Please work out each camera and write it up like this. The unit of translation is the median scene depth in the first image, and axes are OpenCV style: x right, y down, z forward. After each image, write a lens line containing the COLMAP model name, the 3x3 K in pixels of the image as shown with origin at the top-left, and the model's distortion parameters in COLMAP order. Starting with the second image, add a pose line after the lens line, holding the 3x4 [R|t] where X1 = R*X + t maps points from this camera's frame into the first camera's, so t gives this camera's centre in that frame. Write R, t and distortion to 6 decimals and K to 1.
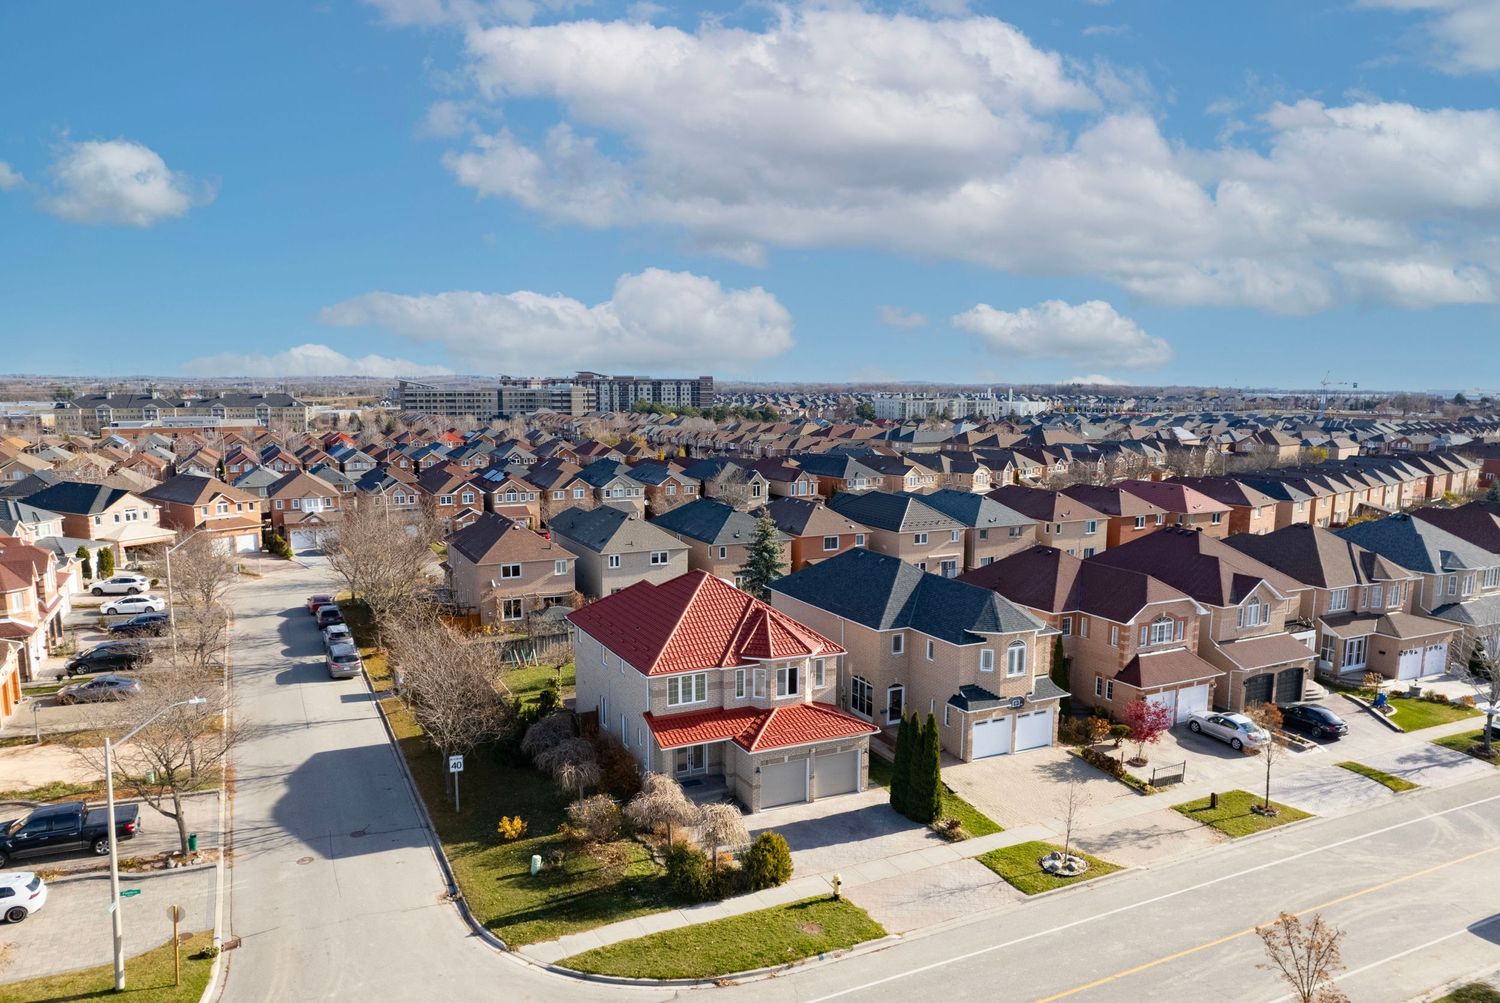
lens RADIAL K [[1050.9, 0, 756.6], [0, 1050.9, 504.6], [0, 0, 1]] dist [-0.072243, 0.050108]
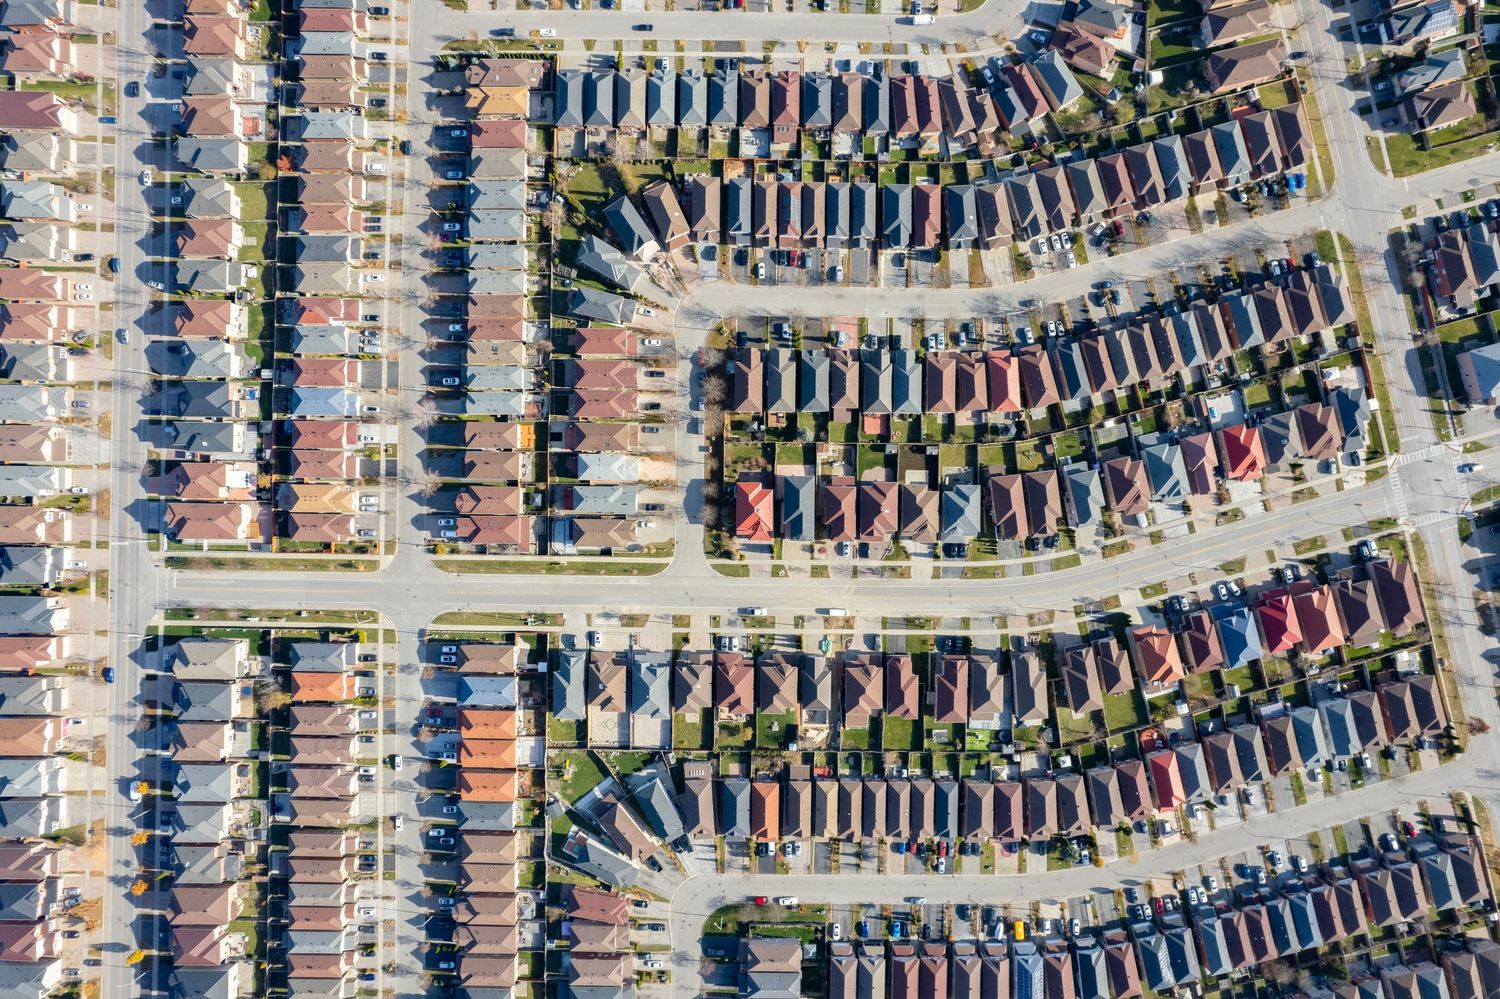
lens RADIAL K [[1050.9, 0, 756.6], [0, 1050.9, 502.6], [0, 0, 1]] dist [-0.072243, 0.050108]
pose [[0.890938, 0.454112, 0.003474, -0.078796], [-0.059756, 0.109646, 0.992173, -5.342249], [0.450176, -0.884172, 0.124824, 0.350342]]
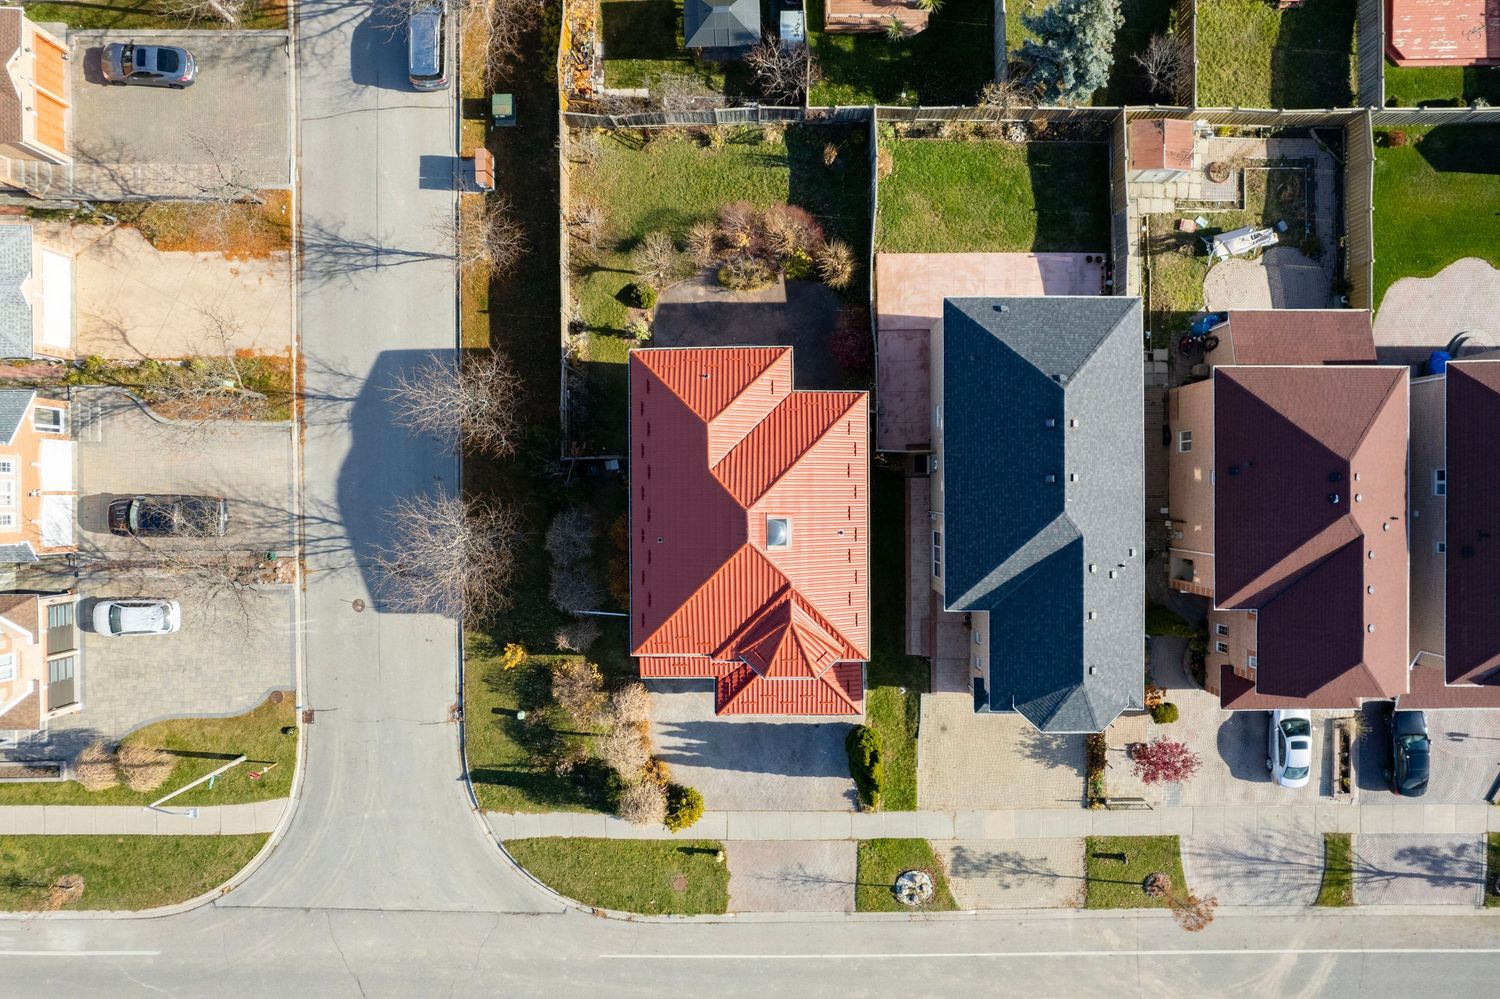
lens RADIAL K [[1050.9, 0, 756.6], [0, 1050.9, 502.6], [0, 0, 1]] dist [-0.072243, 0.050108]
pose [[0.897788, 0.440385, -0.006134, -0.049317], [-0.044435, 0.104426, 0.993539, -0.710775], [0.438180, -0.891715, 0.113321, 0.922949]]
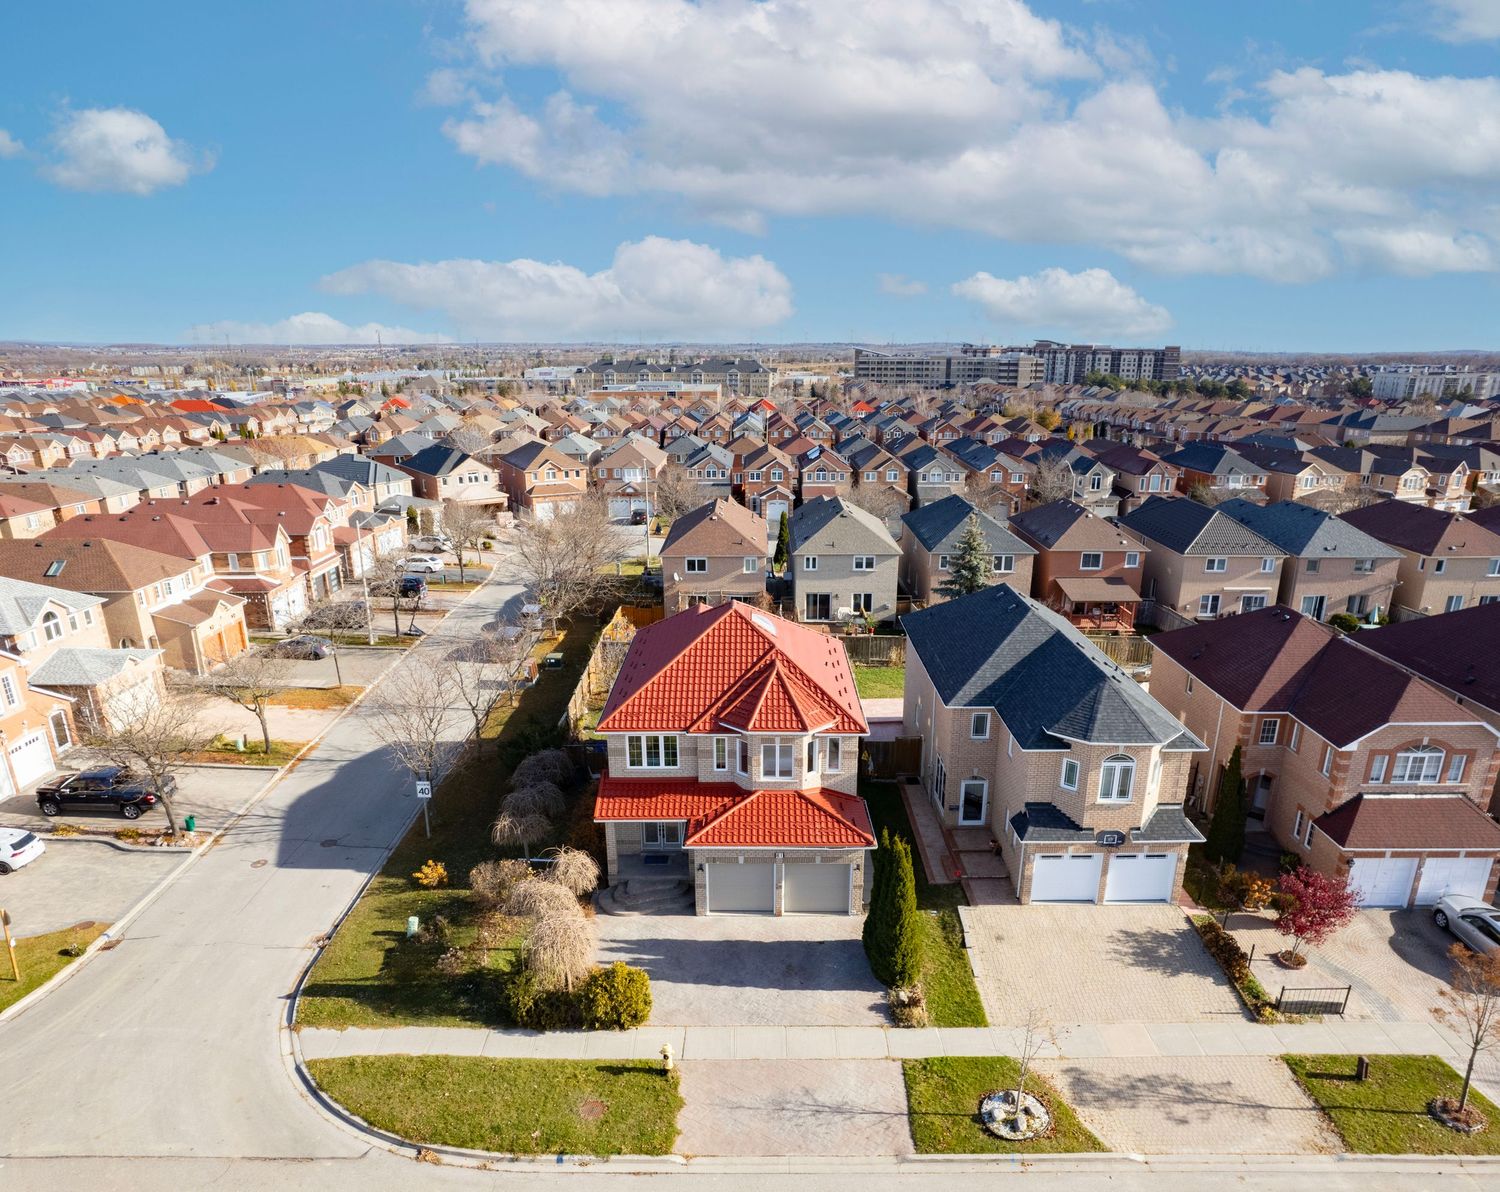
lens RADIAL K [[993.9, 0, 757.6], [0, 993.9, 655.0], [0, 0, 1]] dist [-0.089809, 0.083731]
pose [[0.896368, 0.128524, -0.424270, 0.294286], [-0.048360, 0.979689, 0.194606, -0.048612], [0.440664, -0.153921, 0.884377, 0.319082]]
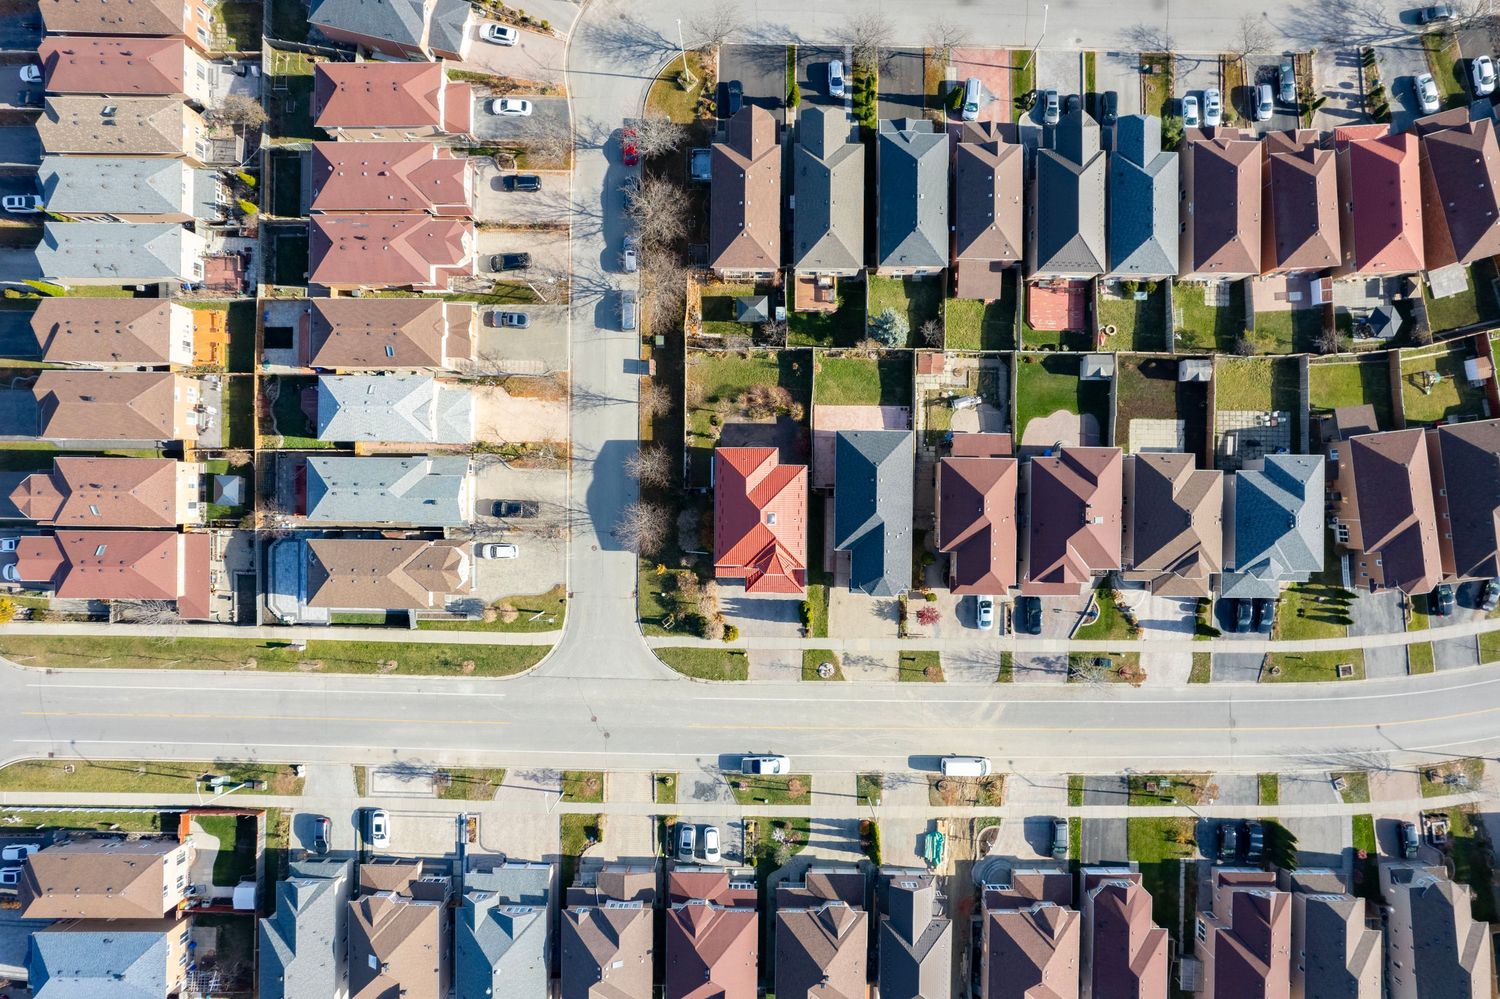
lens RADIAL K [[1050.9, 0, 756.6], [0, 1050.9, 502.6], [0, 0, 1]] dist [-0.072243, 0.050108]
pose [[0.890537, 0.454898, -0.003512, -0.064142], [-0.050517, 0.106563, 0.993022, -2.040341], [0.452098, -0.884145, 0.117878, 0.763607]]
